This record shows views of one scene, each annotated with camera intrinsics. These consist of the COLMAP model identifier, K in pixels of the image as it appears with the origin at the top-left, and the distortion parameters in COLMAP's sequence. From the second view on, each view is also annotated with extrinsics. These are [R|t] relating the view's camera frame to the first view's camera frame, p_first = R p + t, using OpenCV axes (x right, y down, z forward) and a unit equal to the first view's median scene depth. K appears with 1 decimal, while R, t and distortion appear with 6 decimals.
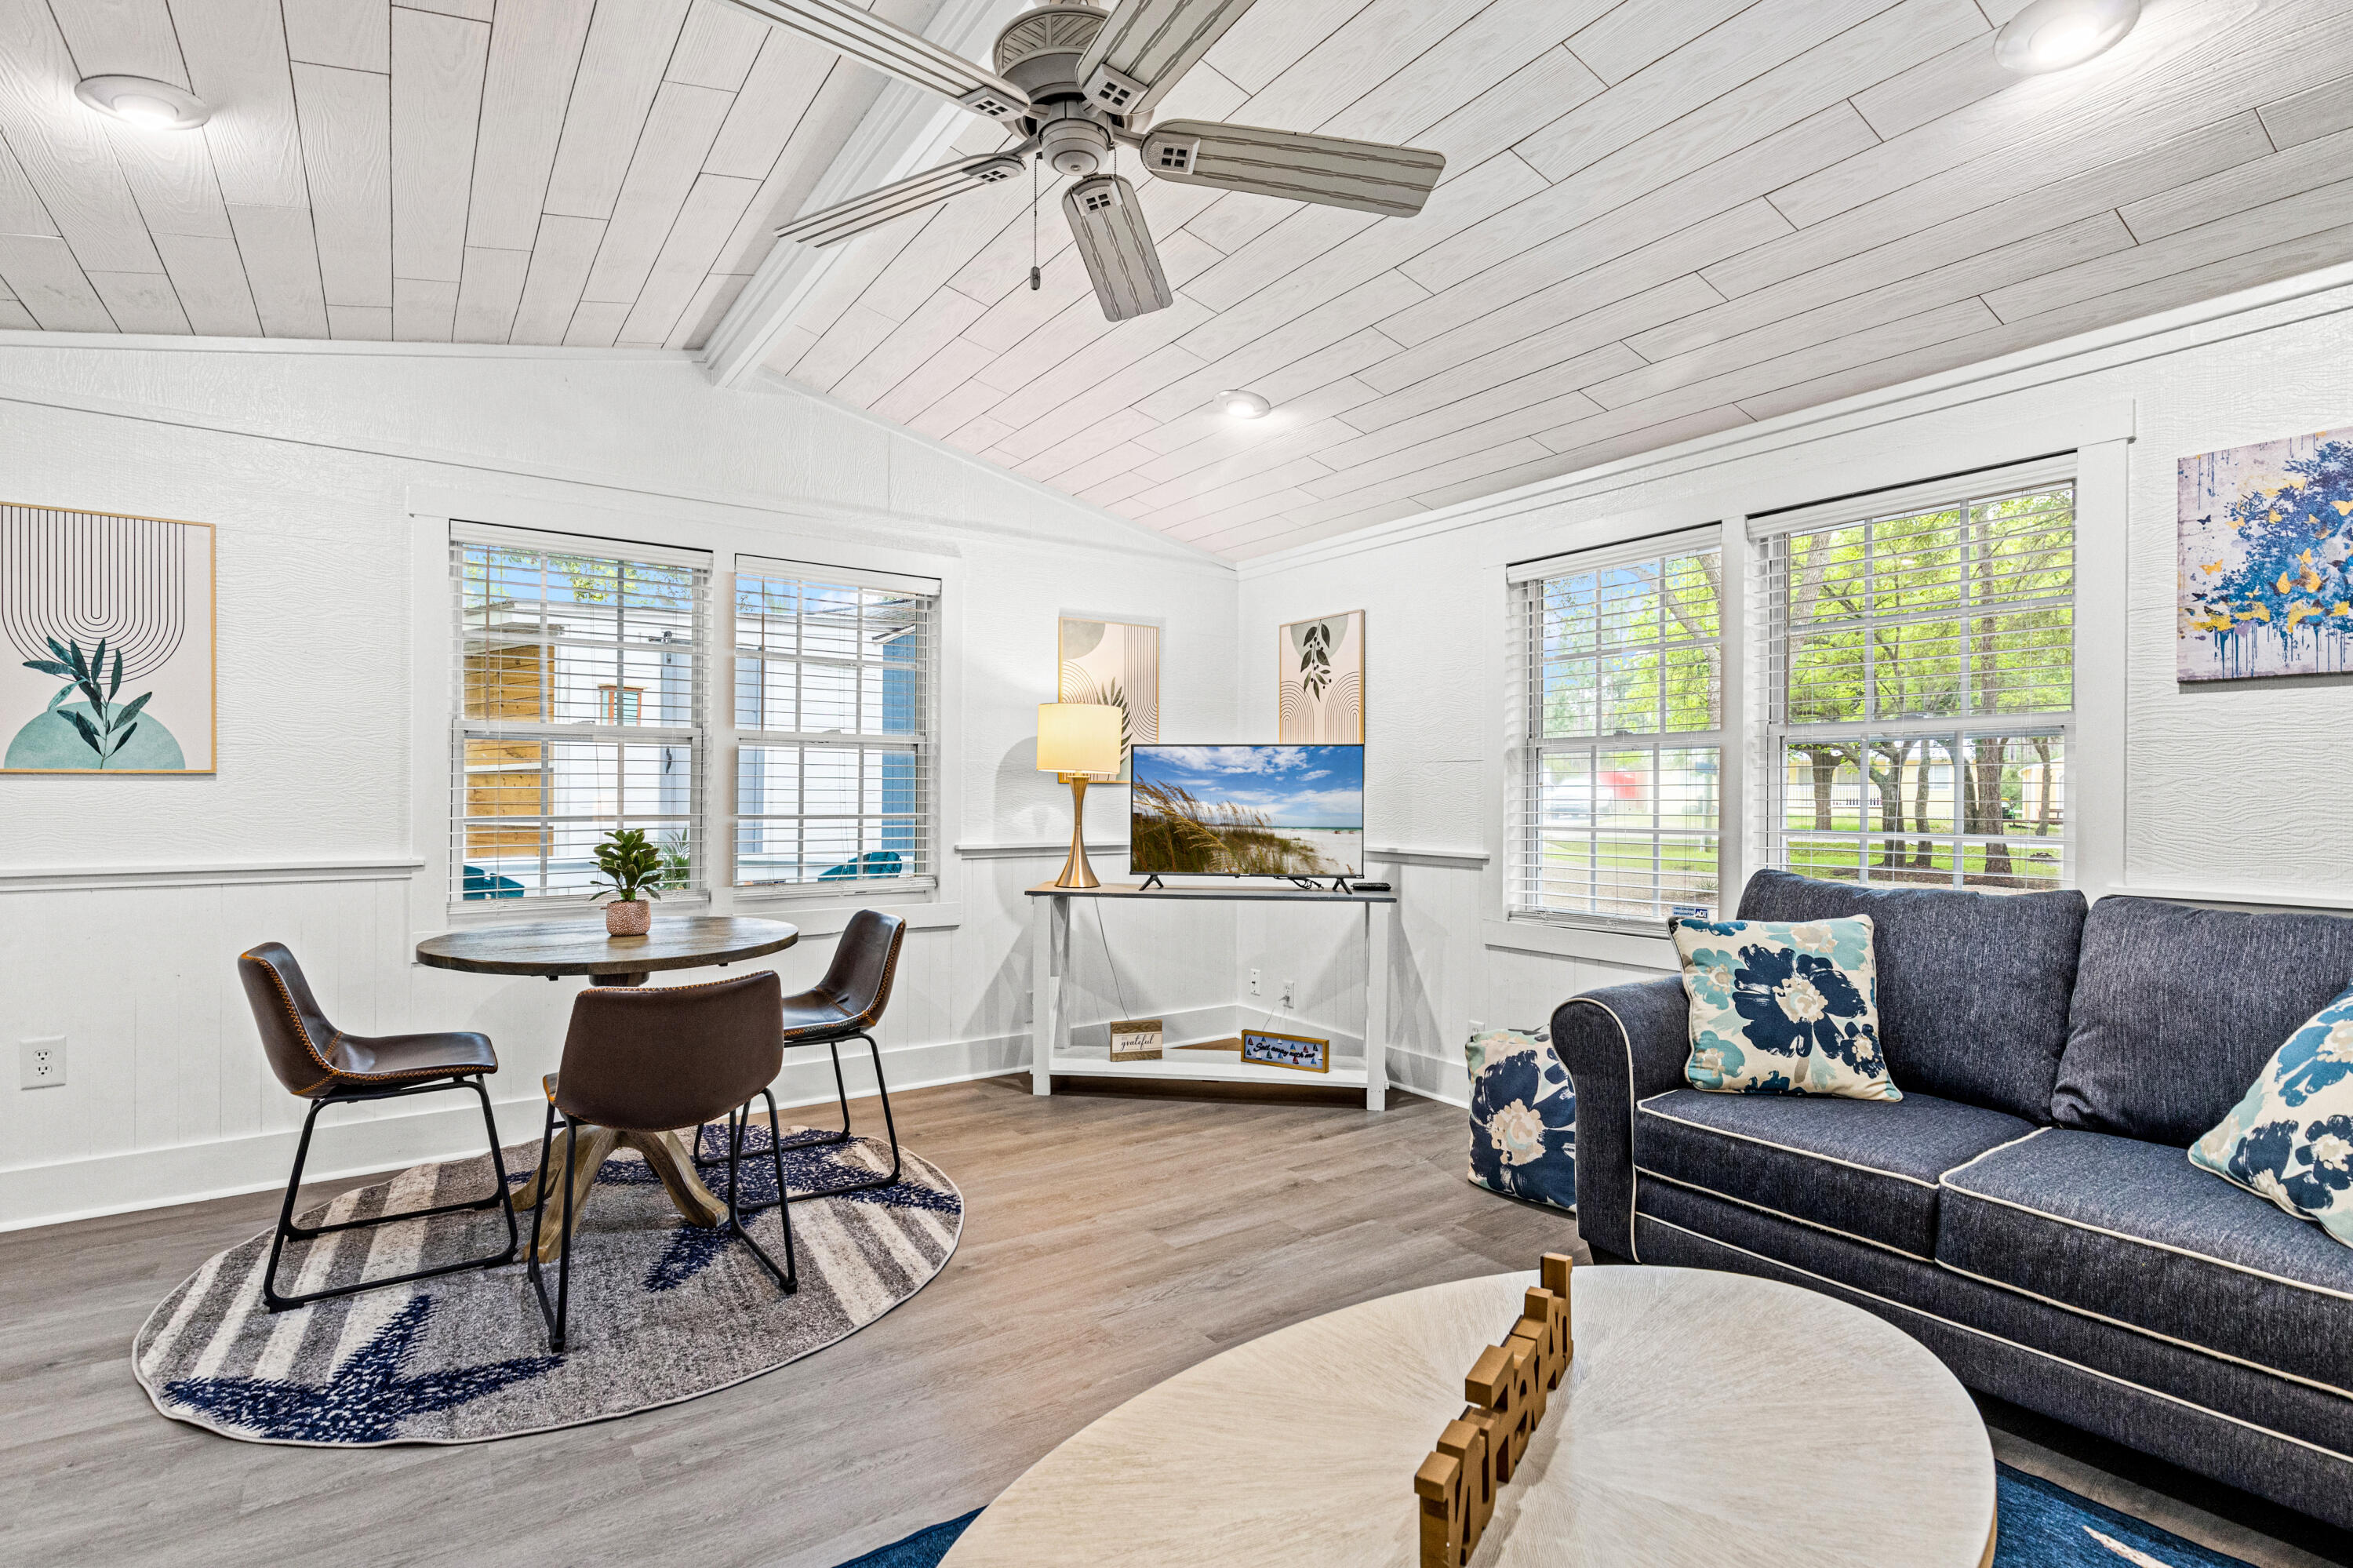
lens RADIAL K [[1120.1, 0, 1175.6], [0, 1120.1, 794.1], [0, 0, 1]] dist [-0.000612, -0.000663]
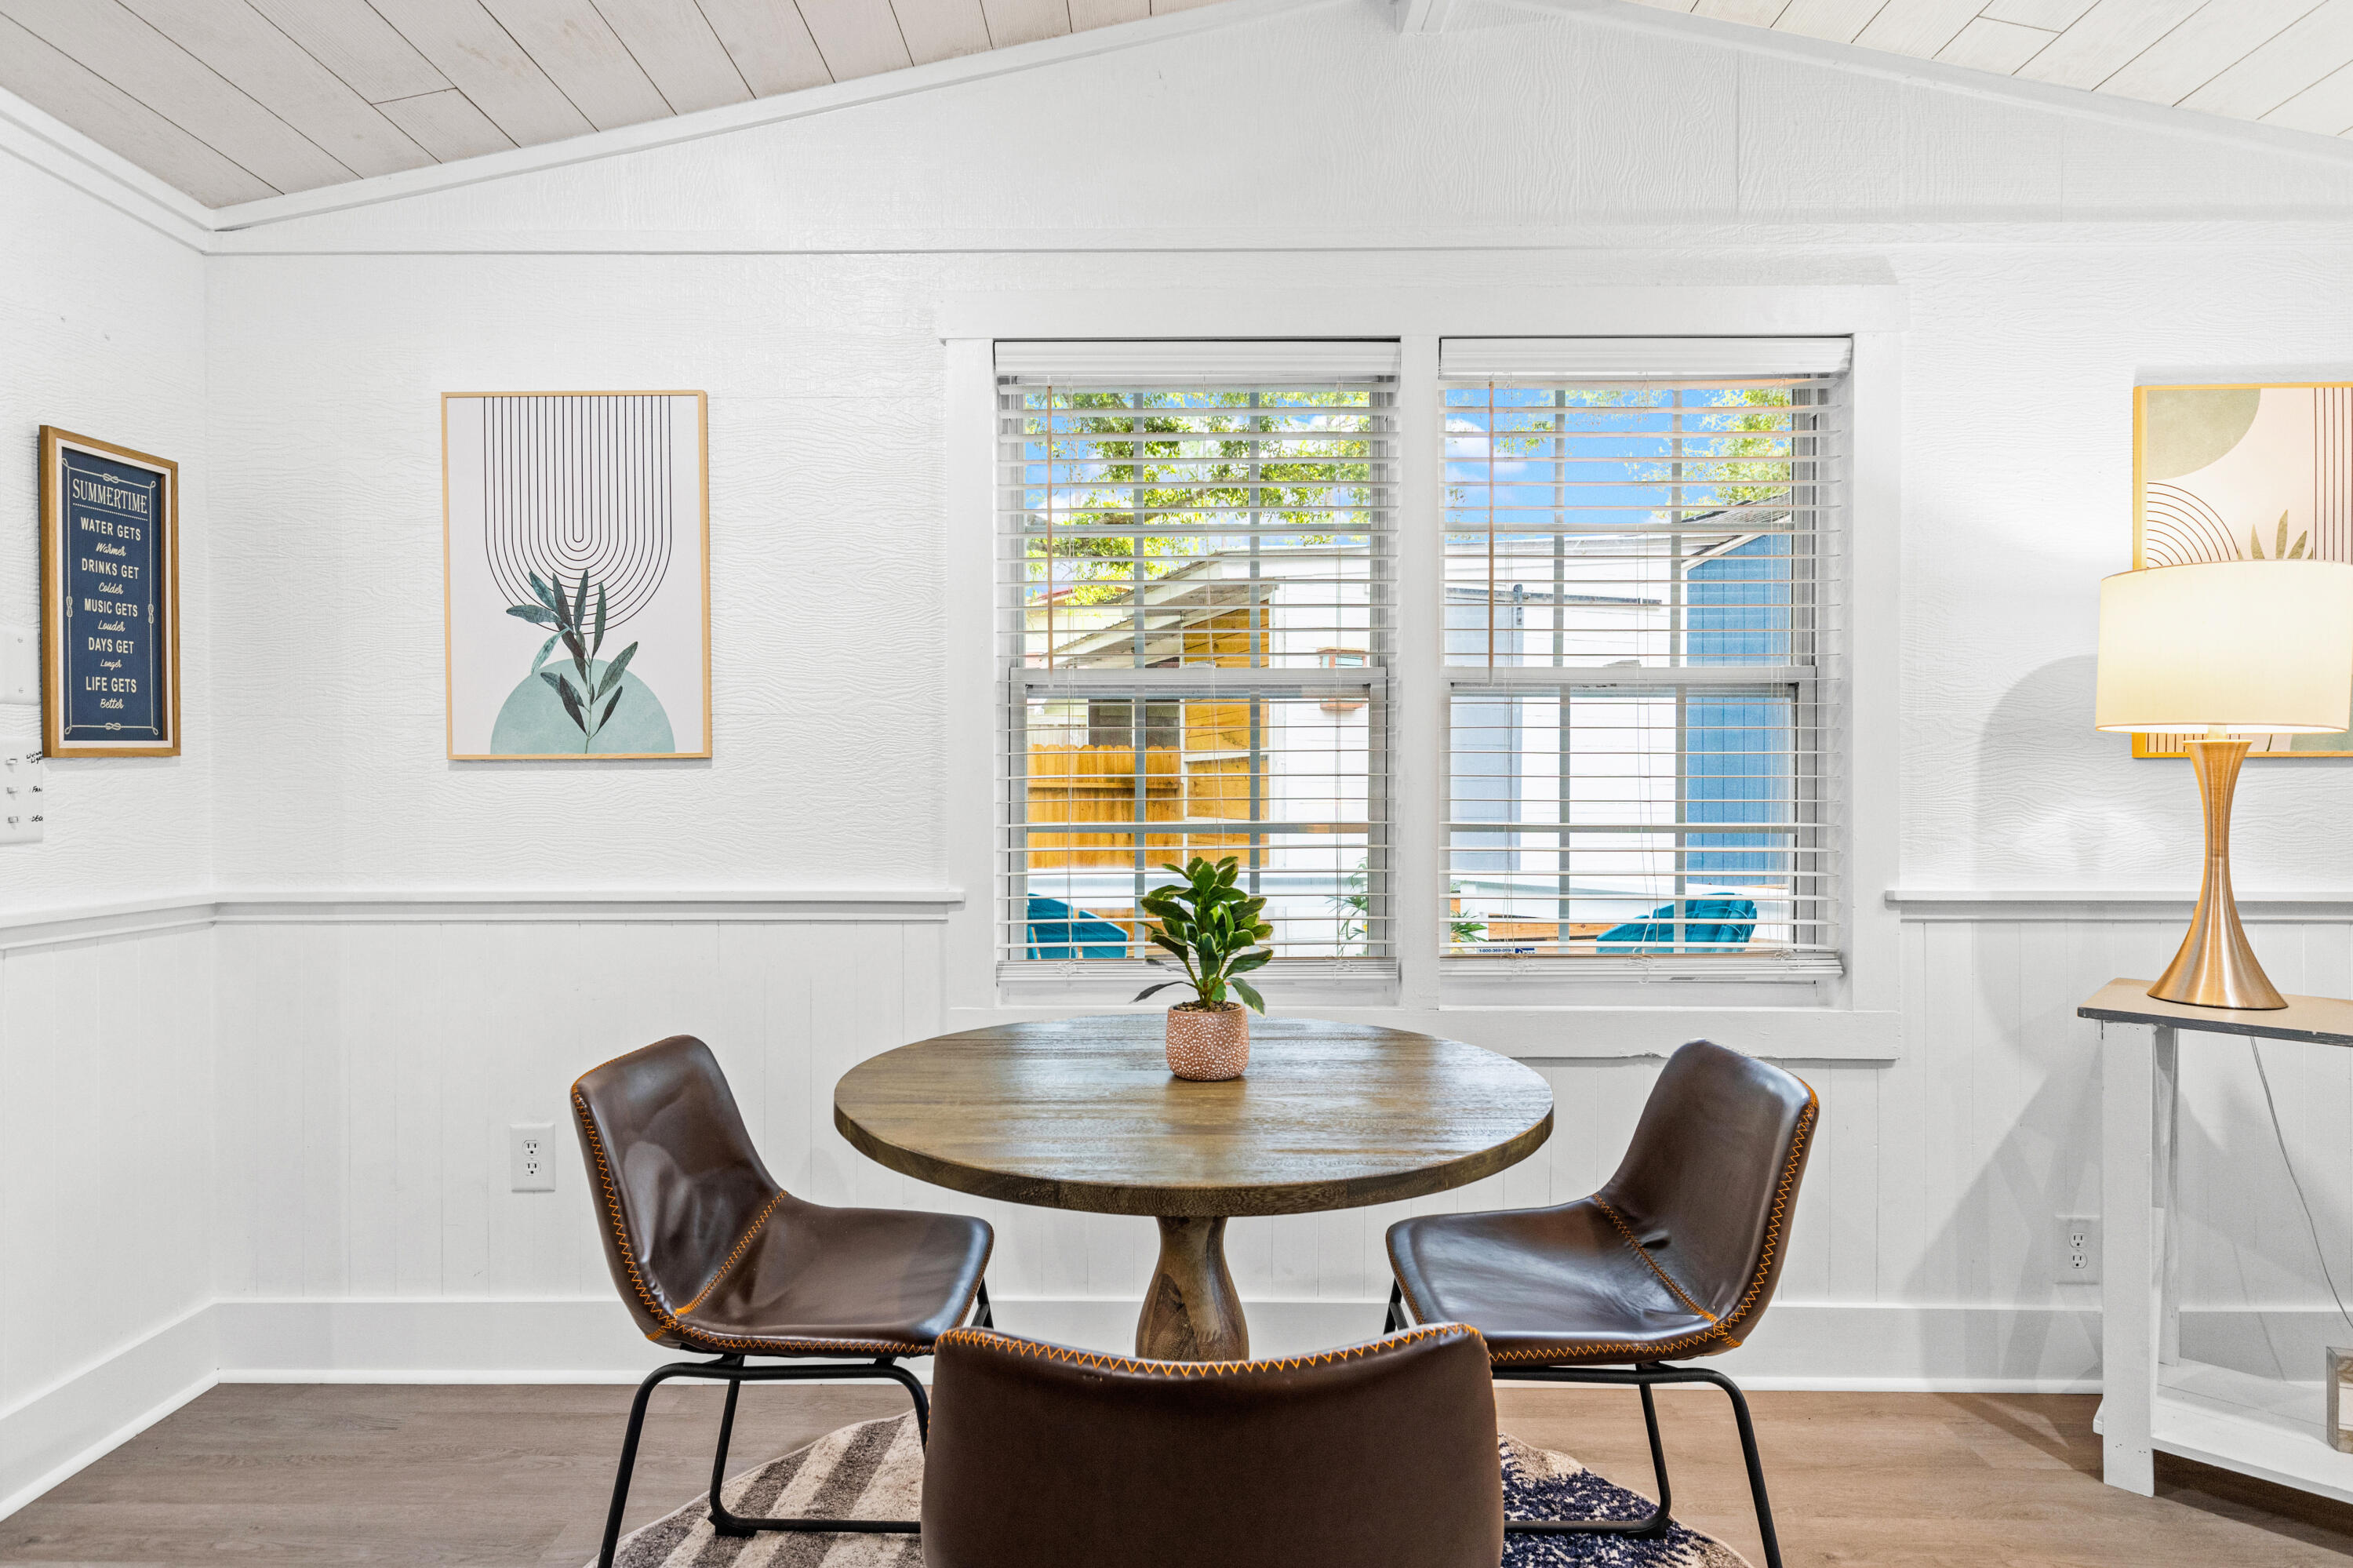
lens RADIAL K [[1264.7, 0, 1176.5], [0, 1264.7, 784.0], [0, 0, 1]] dist [0.002936, 0.000251]
pose [[0.812066, -0.005108, -0.583543, -0.140261], [0.003902, 0.999987, -0.003324, 0.000871], [0.583553, 0.000422, 0.812075, 0.425696]]
